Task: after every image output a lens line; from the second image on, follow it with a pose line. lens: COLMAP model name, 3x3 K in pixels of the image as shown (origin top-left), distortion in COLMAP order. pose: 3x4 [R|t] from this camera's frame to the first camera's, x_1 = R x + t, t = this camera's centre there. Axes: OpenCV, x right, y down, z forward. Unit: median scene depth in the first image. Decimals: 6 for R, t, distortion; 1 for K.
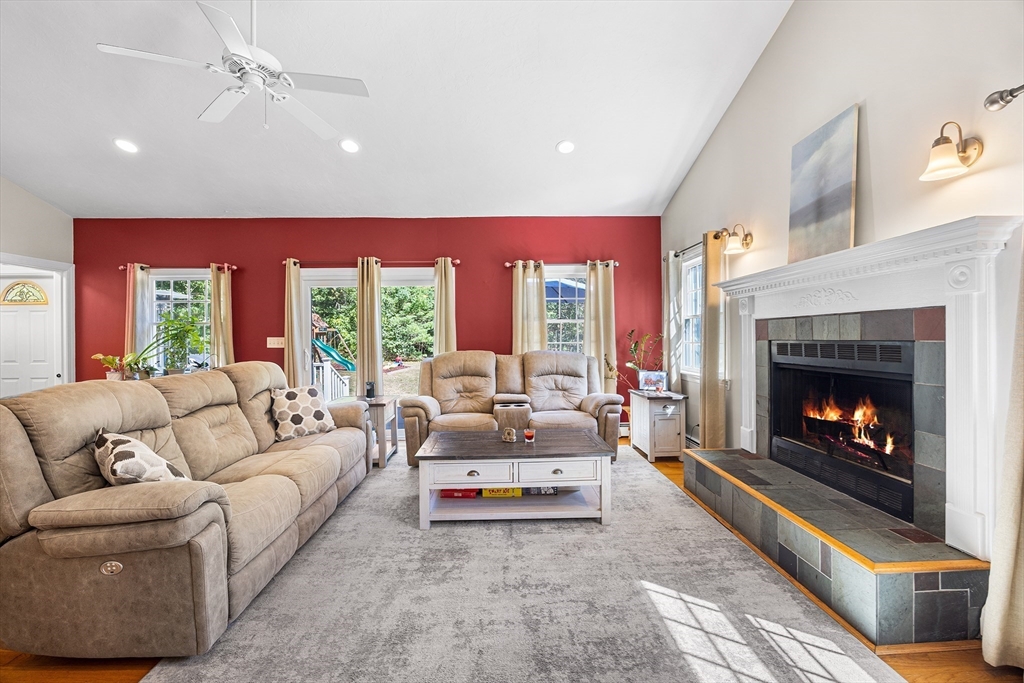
lens RADIAL K [[425.2, 0, 526.9], [0, 425.2, 339.7], [0, 0, 1]] dist [-0.010979, 0.000039]
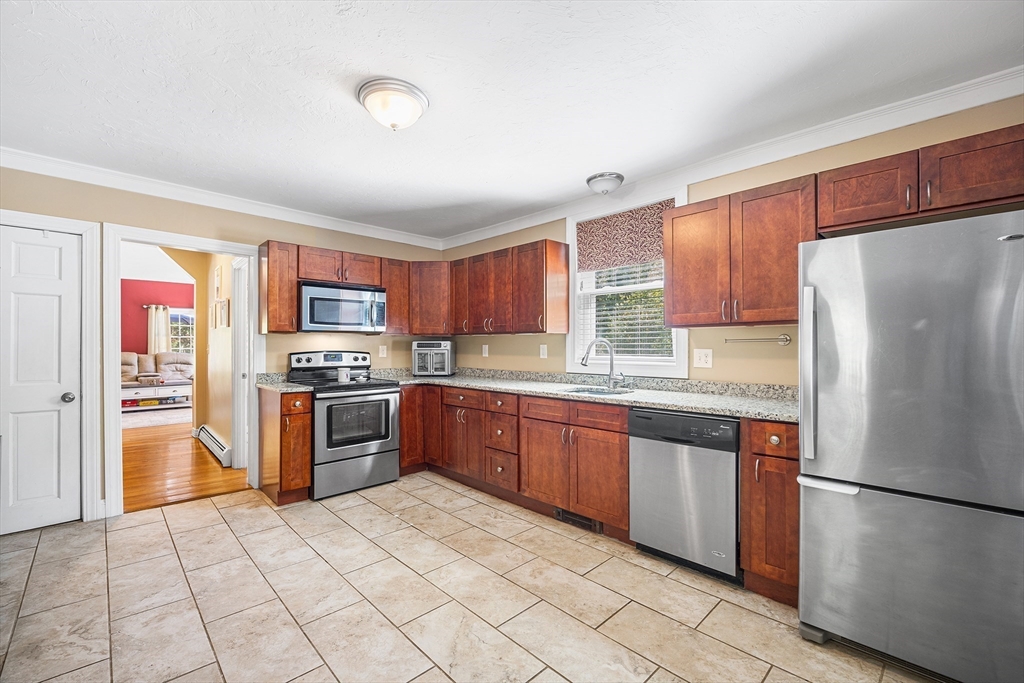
lens RADIAL K [[425.2, 0, 511.0], [0, 425.2, 344.7], [0, 0, 1]] dist [-0.010979, 0.000039]
pose [[0.746087, 0.008769, 0.665791, -0.141420], [-0.000399, 0.999919, -0.012723, 0.026992], [-0.665848, 0.009227, 0.746030, -2.687048]]
